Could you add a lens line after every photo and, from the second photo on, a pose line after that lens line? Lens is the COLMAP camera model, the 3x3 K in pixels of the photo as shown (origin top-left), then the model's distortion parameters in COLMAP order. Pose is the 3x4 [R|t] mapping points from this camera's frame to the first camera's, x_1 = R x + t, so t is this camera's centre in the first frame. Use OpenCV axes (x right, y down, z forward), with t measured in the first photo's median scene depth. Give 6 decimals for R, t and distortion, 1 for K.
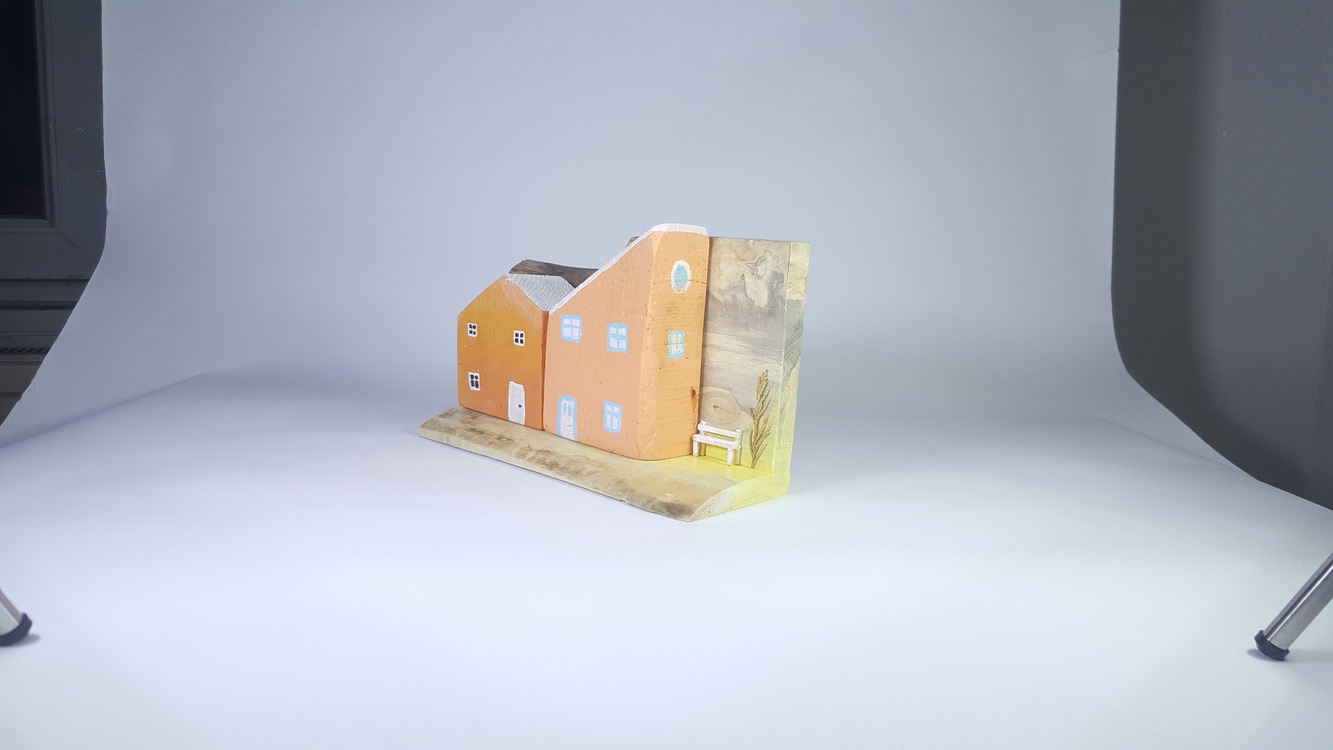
lens RADIAL K [[991.9, 0, 661.8], [0, 991.9, 375.8], [0, 0, 1]] dist [0.080775, -0.000362]
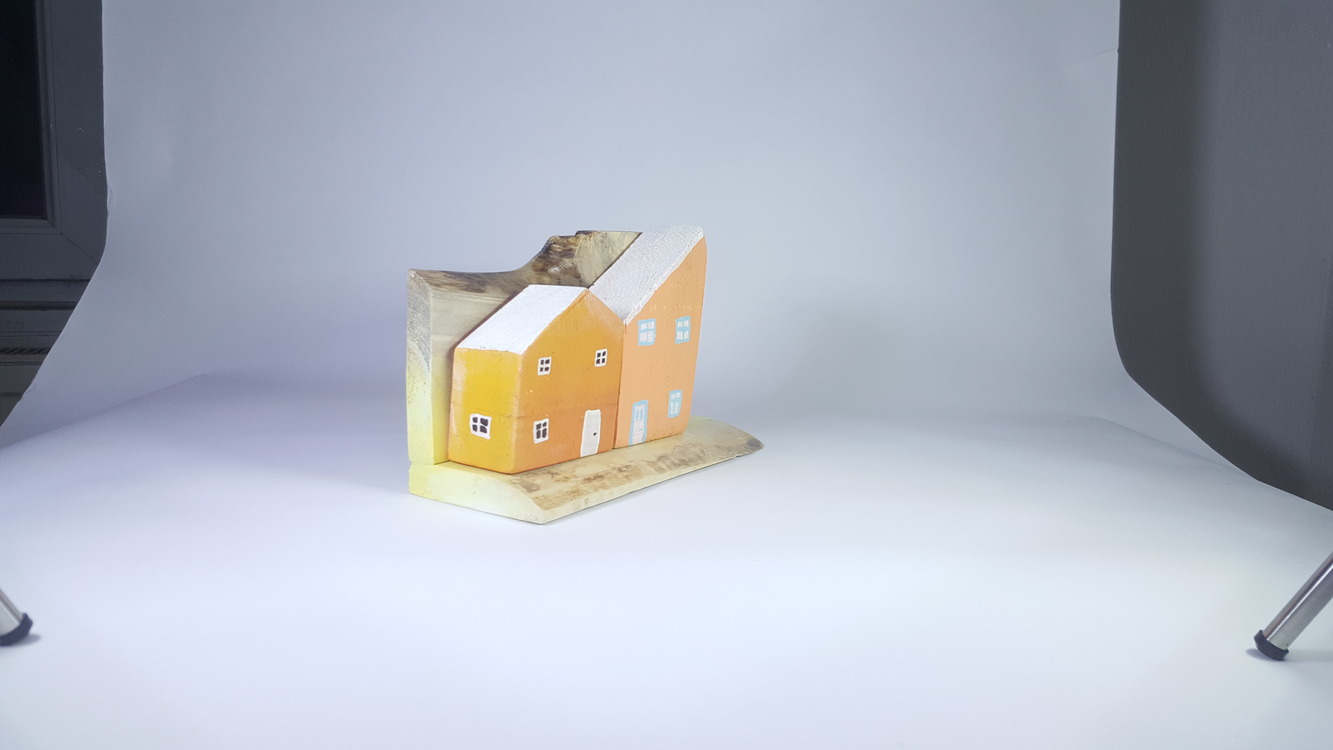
lens RADIAL K [[991.9, 0, 668.5], [0, 991.9, 374.6], [0, 0, 1]] dist [0.080775, -0.000362]
pose [[-0.185684, -0.200613, 0.961913, -1.095989], [0.092195, 0.971061, 0.220318, -0.231167], [-0.978275, 0.129593, -0.161815, 1.181546]]
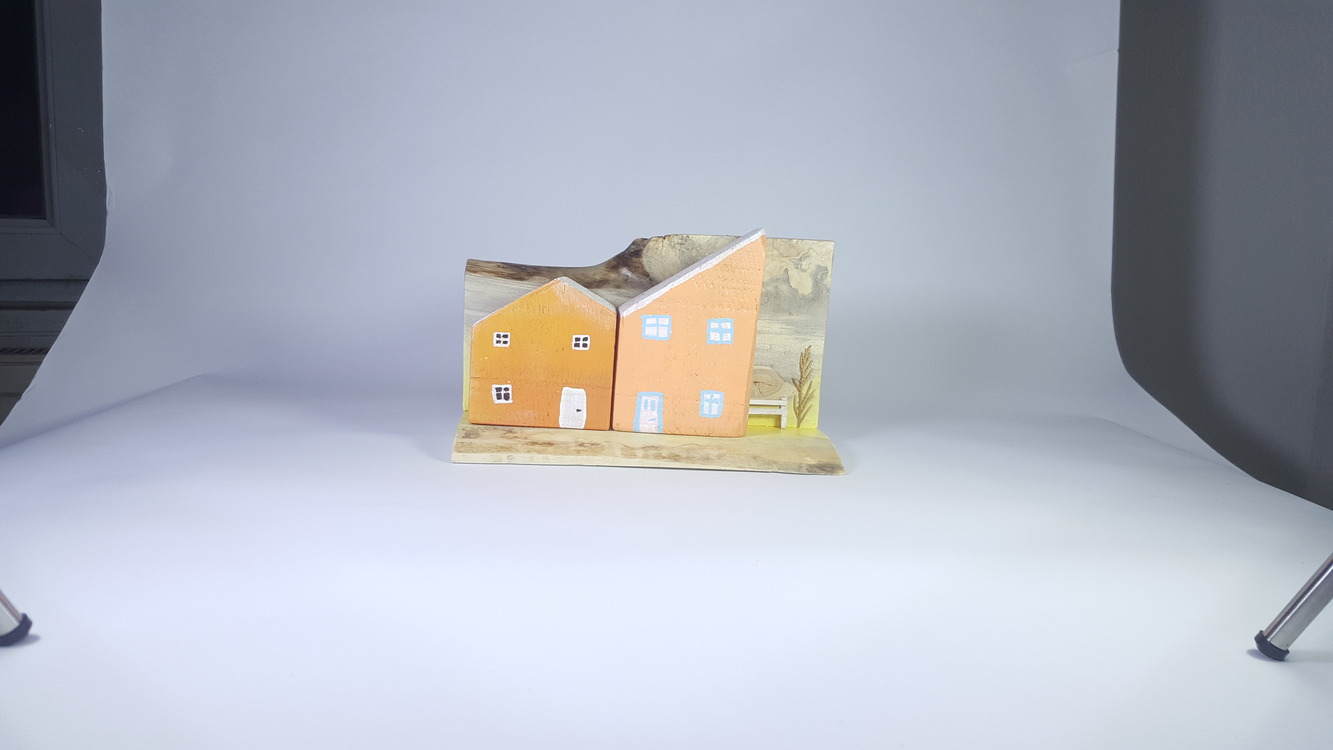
lens RADIAL K [[991.9, 0, 657.5], [0, 991.9, 377.5], [0, 0, 1]] dist [0.080775, -0.000362]
pose [[0.677067, -0.128871, 0.724549, -0.886136], [0.097087, 0.991584, 0.085643, -0.087660], [-0.729489, 0.012359, 0.683881, 0.290250]]
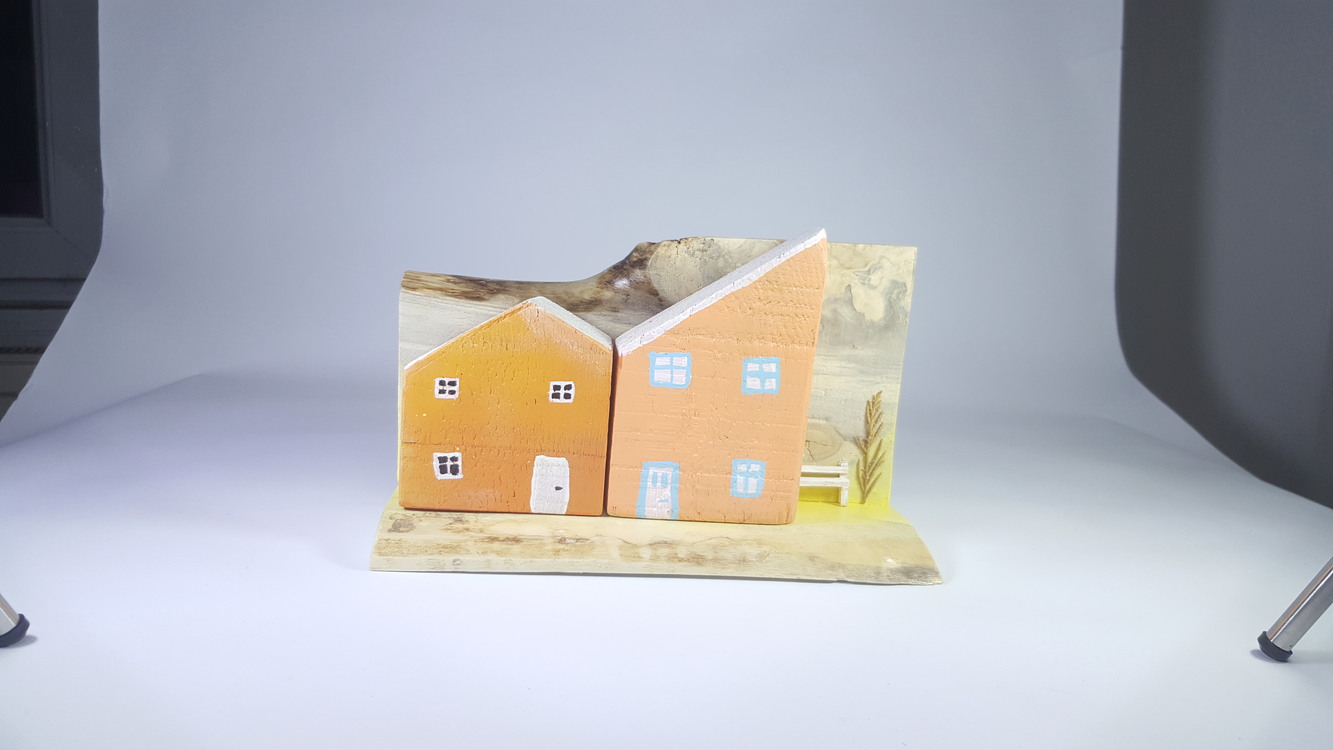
lens RADIAL K [[991.9, 0, 658.9], [0, 991.9, 375.9], [0, 0, 1]] dist [0.080775, -0.000362]
pose [[0.673788, -0.126752, 0.727973, -0.651147], [0.095281, 0.991857, 0.084509, -0.109692], [-0.732756, 0.012421, 0.680378, 0.523554]]
